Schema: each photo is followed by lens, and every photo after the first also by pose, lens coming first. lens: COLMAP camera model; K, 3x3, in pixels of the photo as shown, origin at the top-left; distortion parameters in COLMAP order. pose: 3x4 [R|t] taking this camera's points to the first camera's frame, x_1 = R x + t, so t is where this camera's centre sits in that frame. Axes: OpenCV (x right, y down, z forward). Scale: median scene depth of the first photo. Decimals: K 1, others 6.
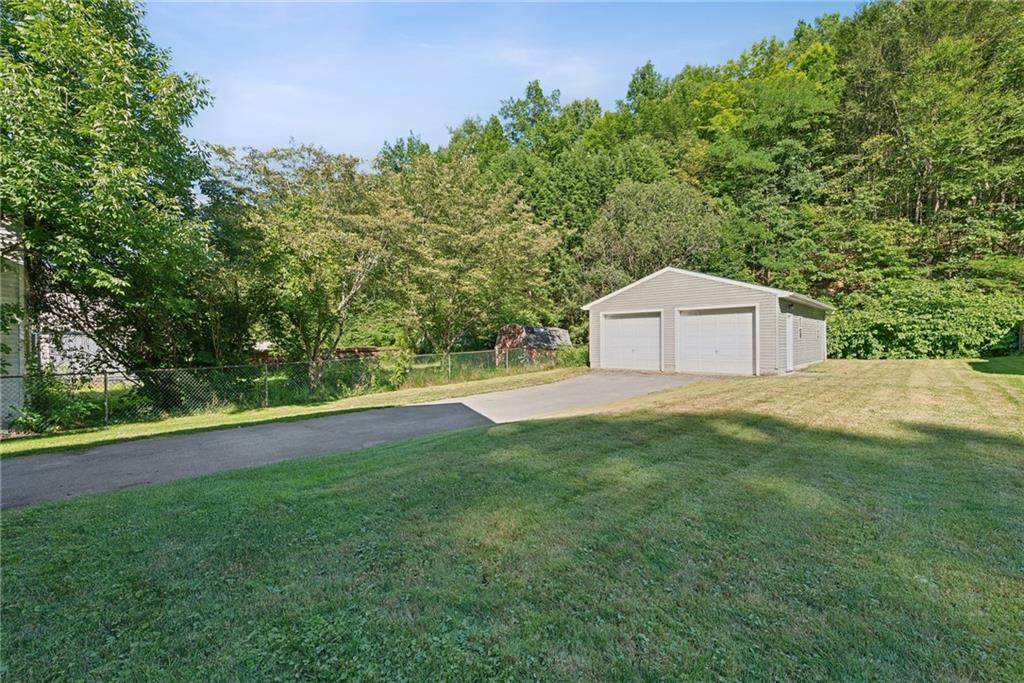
lens RADIAL K [[431.7, 0, 512.4], [0, 431.7, 345.4], [0, 0, 1]] dist [-0.001631, 0.000234]
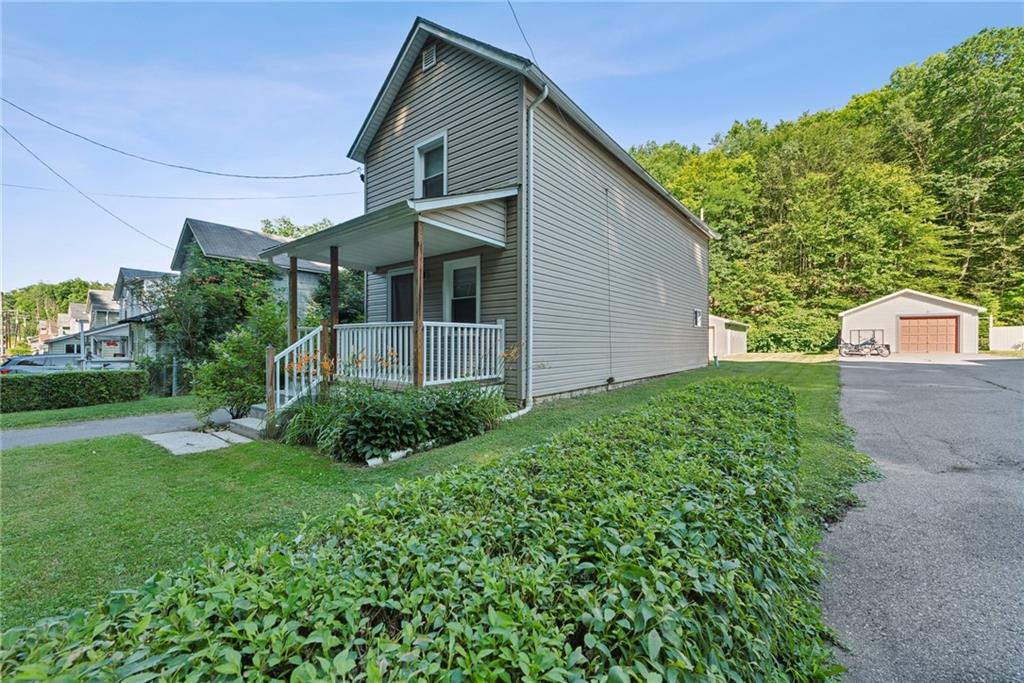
lens RADIAL K [[415.9, 0, 514.3], [0, 415.9, 342.8], [0, 0, 1]] dist [0.018992, -0.000142]
pose [[0.994340, 0.009031, 0.105860, -0.375482], [-0.008024, 0.999918, -0.009933, 0.013823], [-0.105941, 0.009028, 0.994331, -0.559530]]
